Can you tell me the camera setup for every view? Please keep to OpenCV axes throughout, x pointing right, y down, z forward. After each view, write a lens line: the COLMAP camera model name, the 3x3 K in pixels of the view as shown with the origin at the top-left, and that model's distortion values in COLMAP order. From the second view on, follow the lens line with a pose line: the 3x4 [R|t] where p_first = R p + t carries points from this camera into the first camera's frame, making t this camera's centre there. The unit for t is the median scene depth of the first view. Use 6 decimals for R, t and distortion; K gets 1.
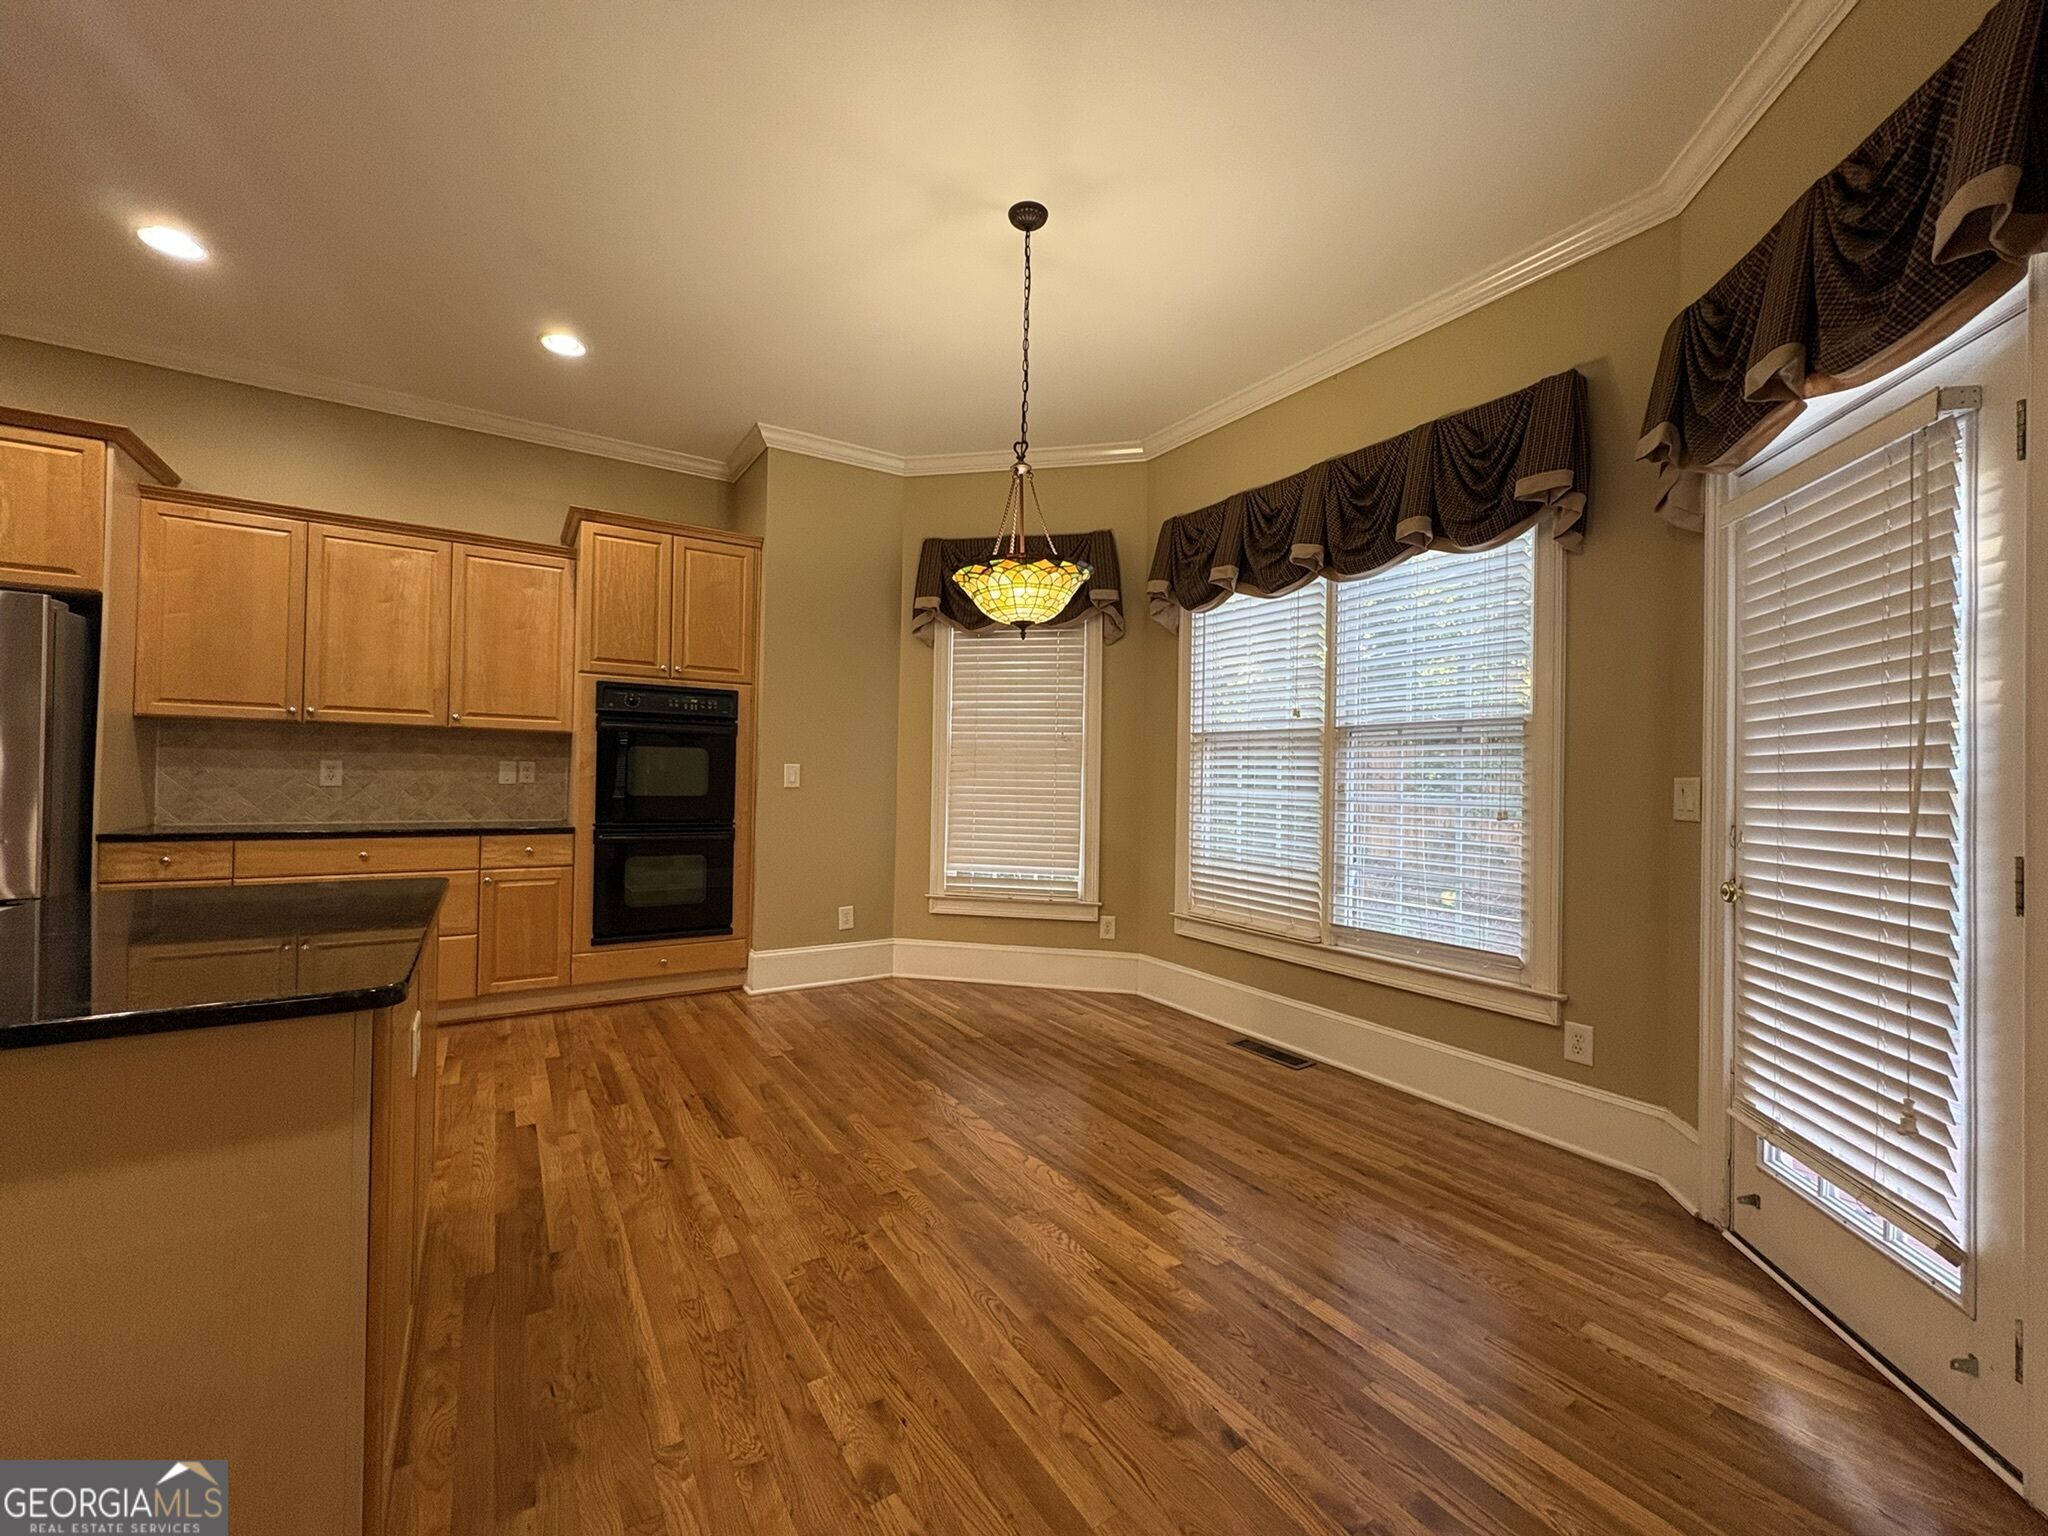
lens RADIAL K [[823.2, 0, 1036.0], [0, 823.2, 769.3], [0, 0, 1]] dist [0.000569, -0.000138]
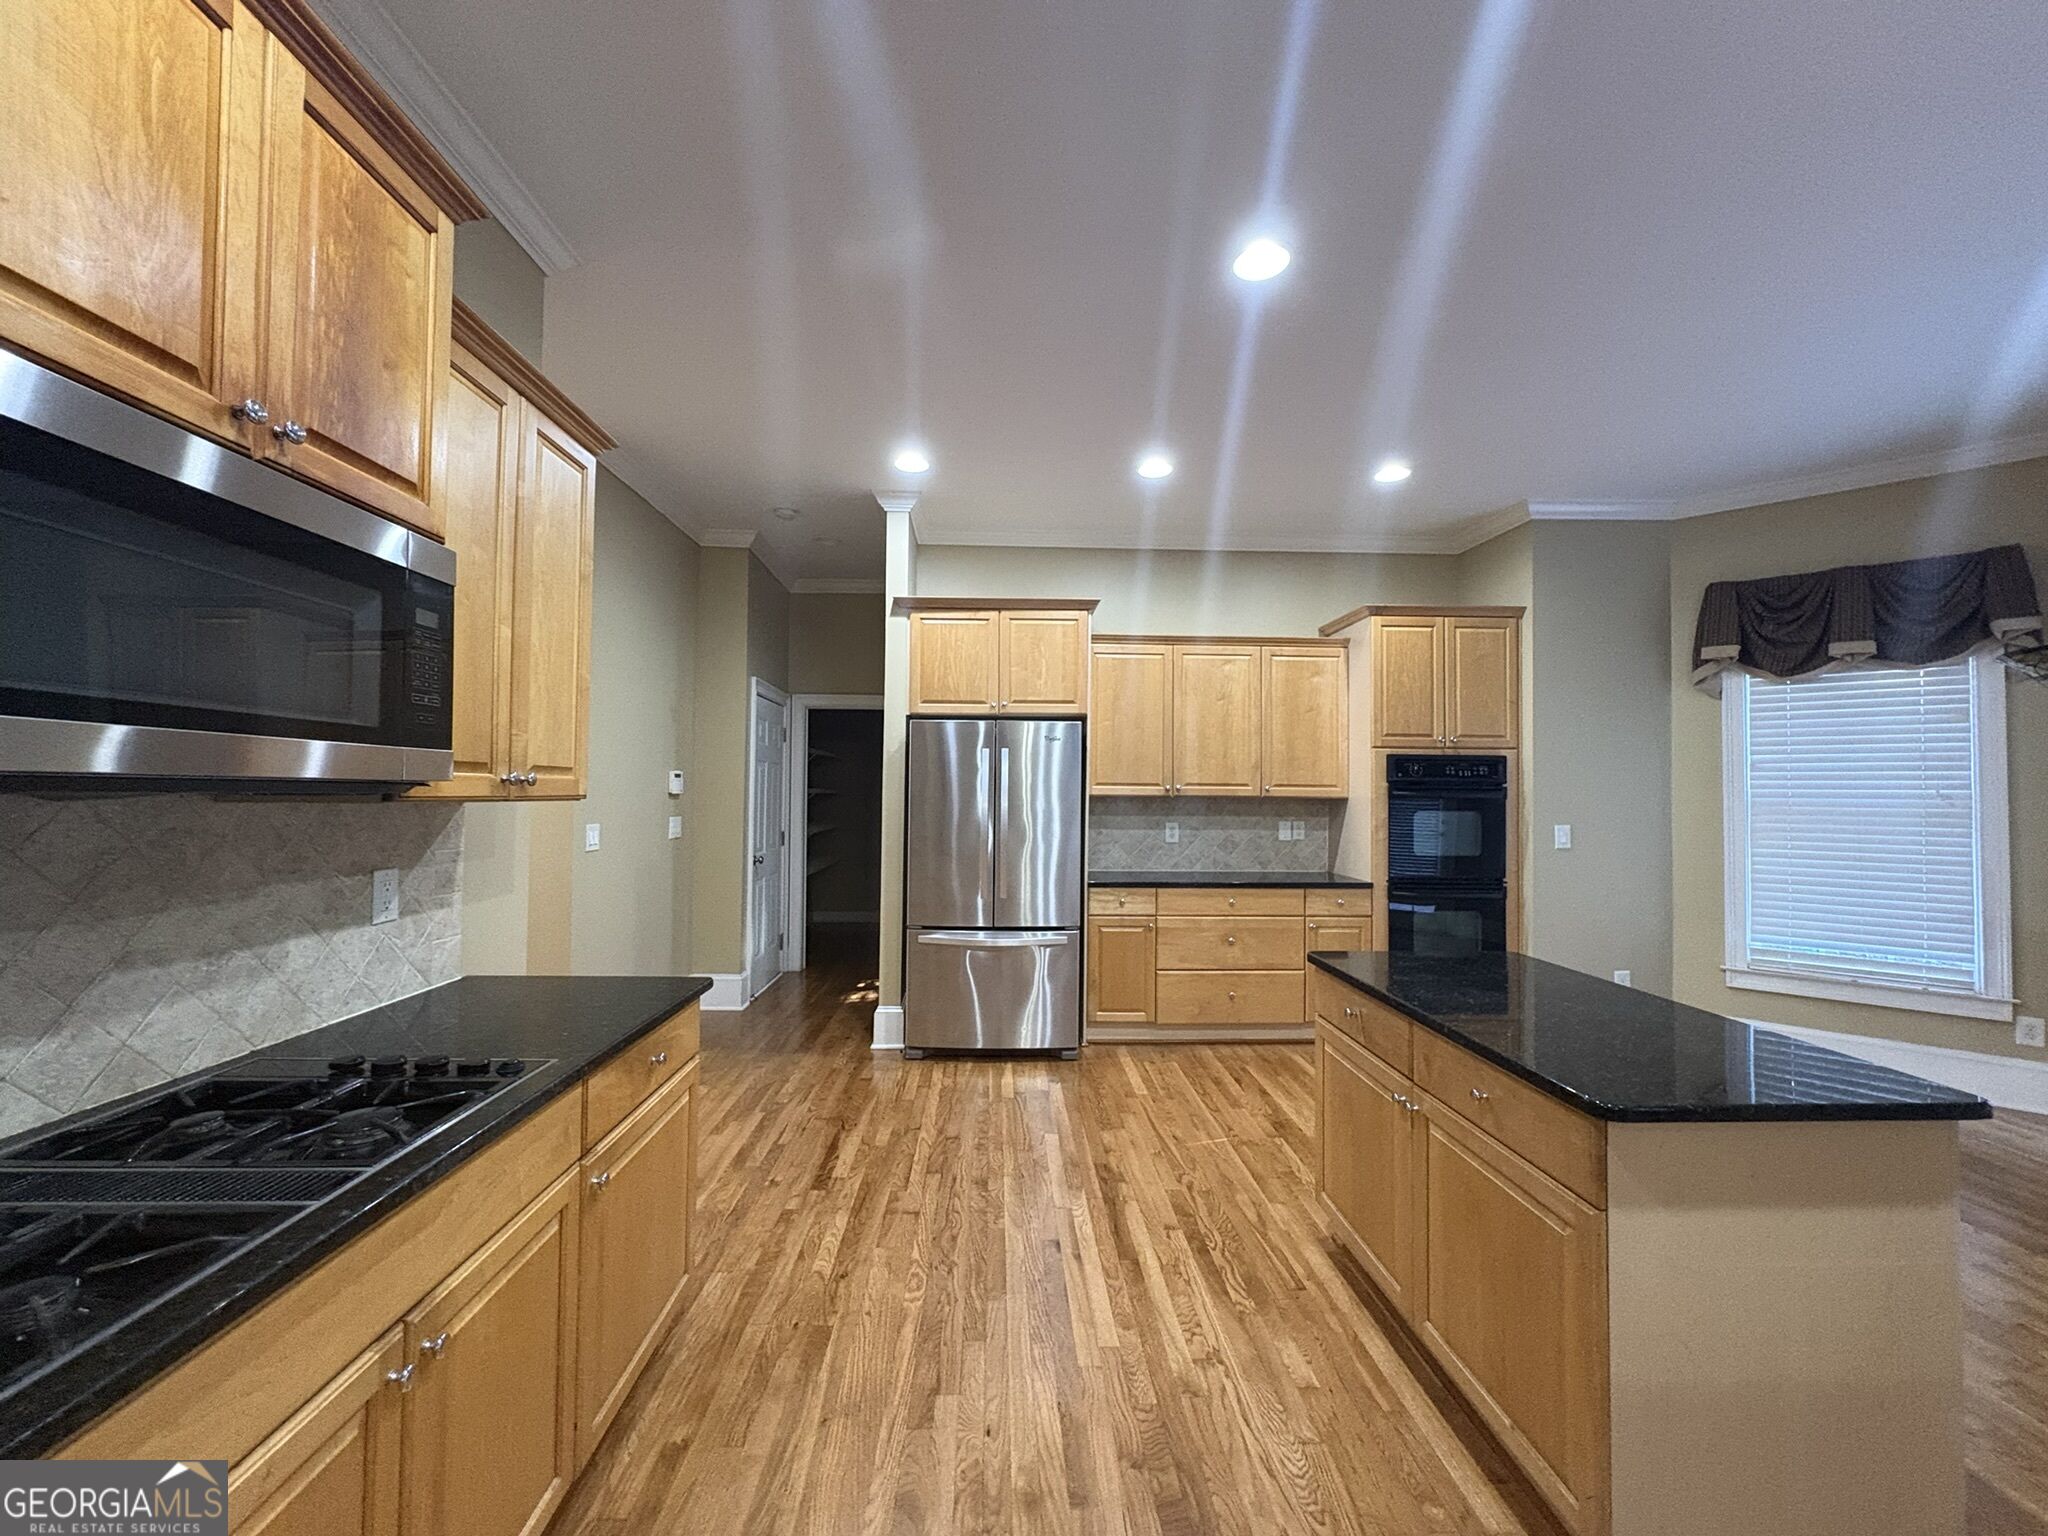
lens RADIAL K [[823.2, 0, 1019.1], [0, 823.2, 764.4], [0, 0, 1]] dist [0.000569, -0.000138]
pose [[0.856657, -0.026399, -0.515210, -0.358660], [0.013233, 0.999486, -0.029210, -0.062886], [0.515716, 0.018205, 0.856566, -0.220369]]
